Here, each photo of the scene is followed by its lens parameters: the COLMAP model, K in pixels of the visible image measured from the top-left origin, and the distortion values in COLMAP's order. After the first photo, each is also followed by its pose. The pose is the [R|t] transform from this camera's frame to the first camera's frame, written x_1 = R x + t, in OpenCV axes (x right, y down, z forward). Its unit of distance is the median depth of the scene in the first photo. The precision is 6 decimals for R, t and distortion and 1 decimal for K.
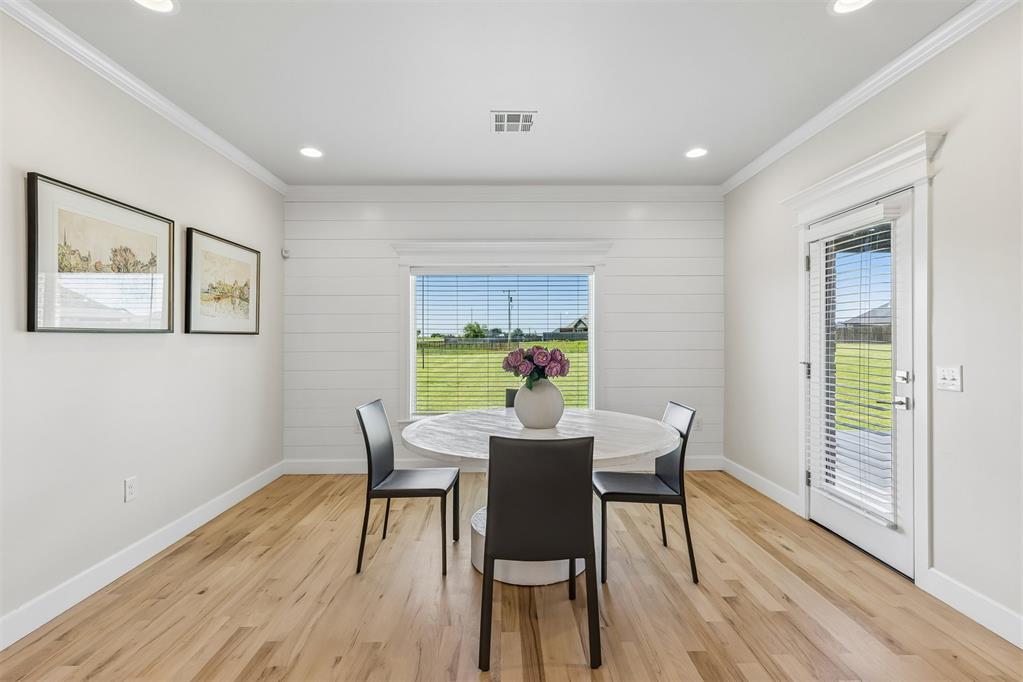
lens RADIAL K [[460.2, 0, 505.3], [0, 460.2, 335.4], [0, 0, 1]] dist [0.005576, -0.001431]
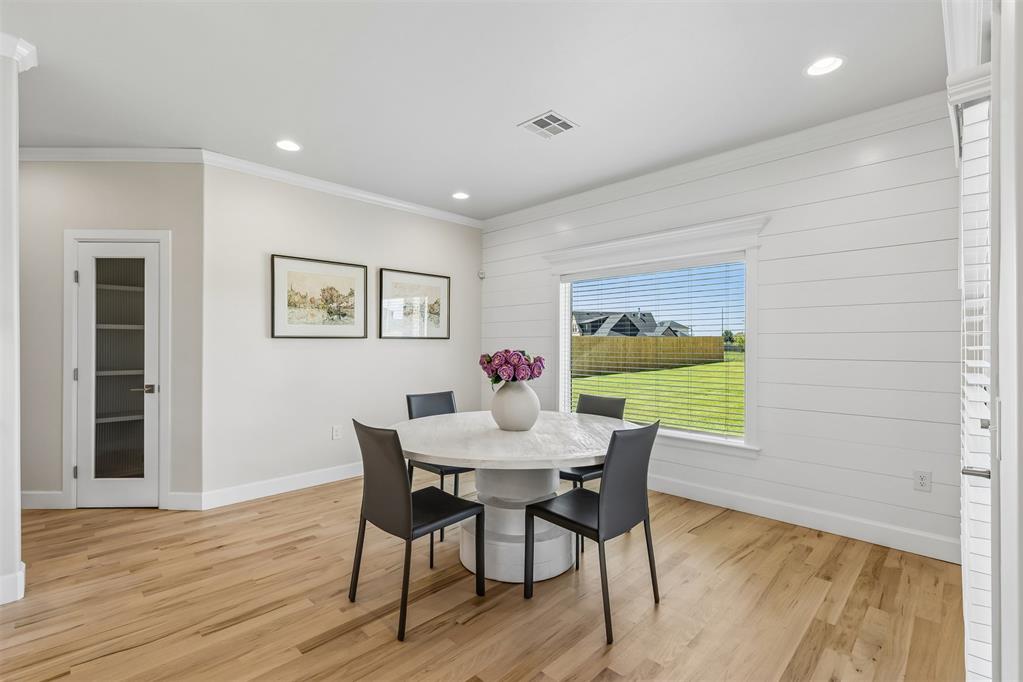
lens RADIAL K [[460.2, 0, 511.8], [0, 460.2, 341.7], [0, 0, 1]] dist [0.005576, -0.001431]
pose [[0.704404, 0.000770, -0.709799, 0.663985], [0.001996, 0.999993, 0.003065, 0.002260], [0.709796, -0.003576, 0.704398, 0.235653]]
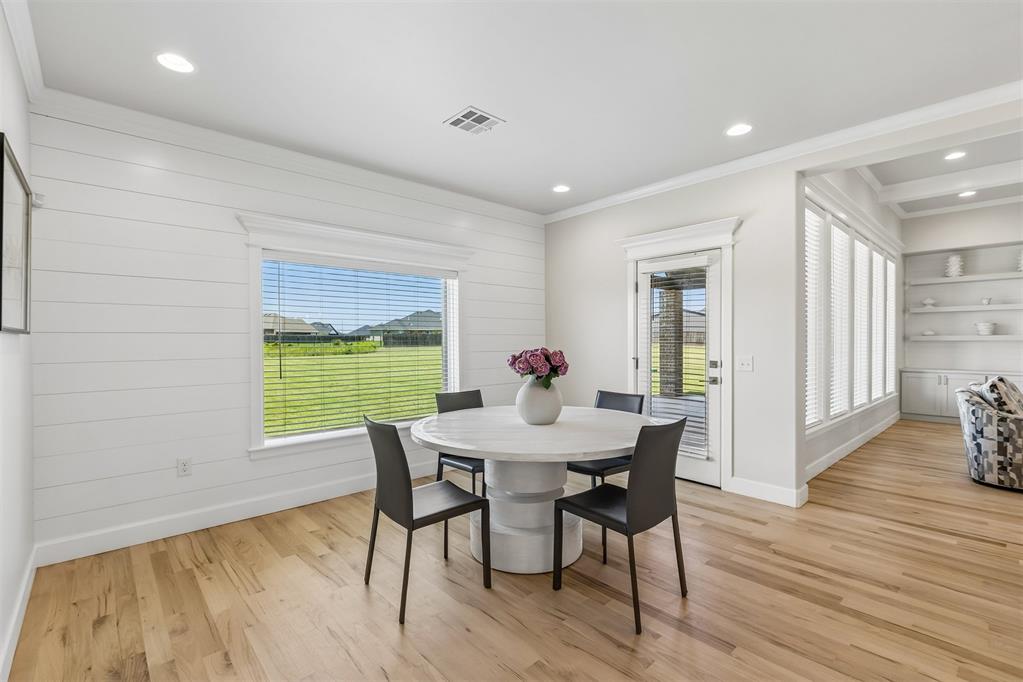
lens RADIAL K [[460.2, 0, 508.5], [0, 460.2, 342.8], [0, 0, 1]] dist [0.005576, -0.001431]
pose [[0.751677, -0.002266, 0.659528, -0.574249], [-0.003503, 0.999966, 0.007429, 0.003077], [-0.659522, -0.007894, 0.751644, 0.202362]]
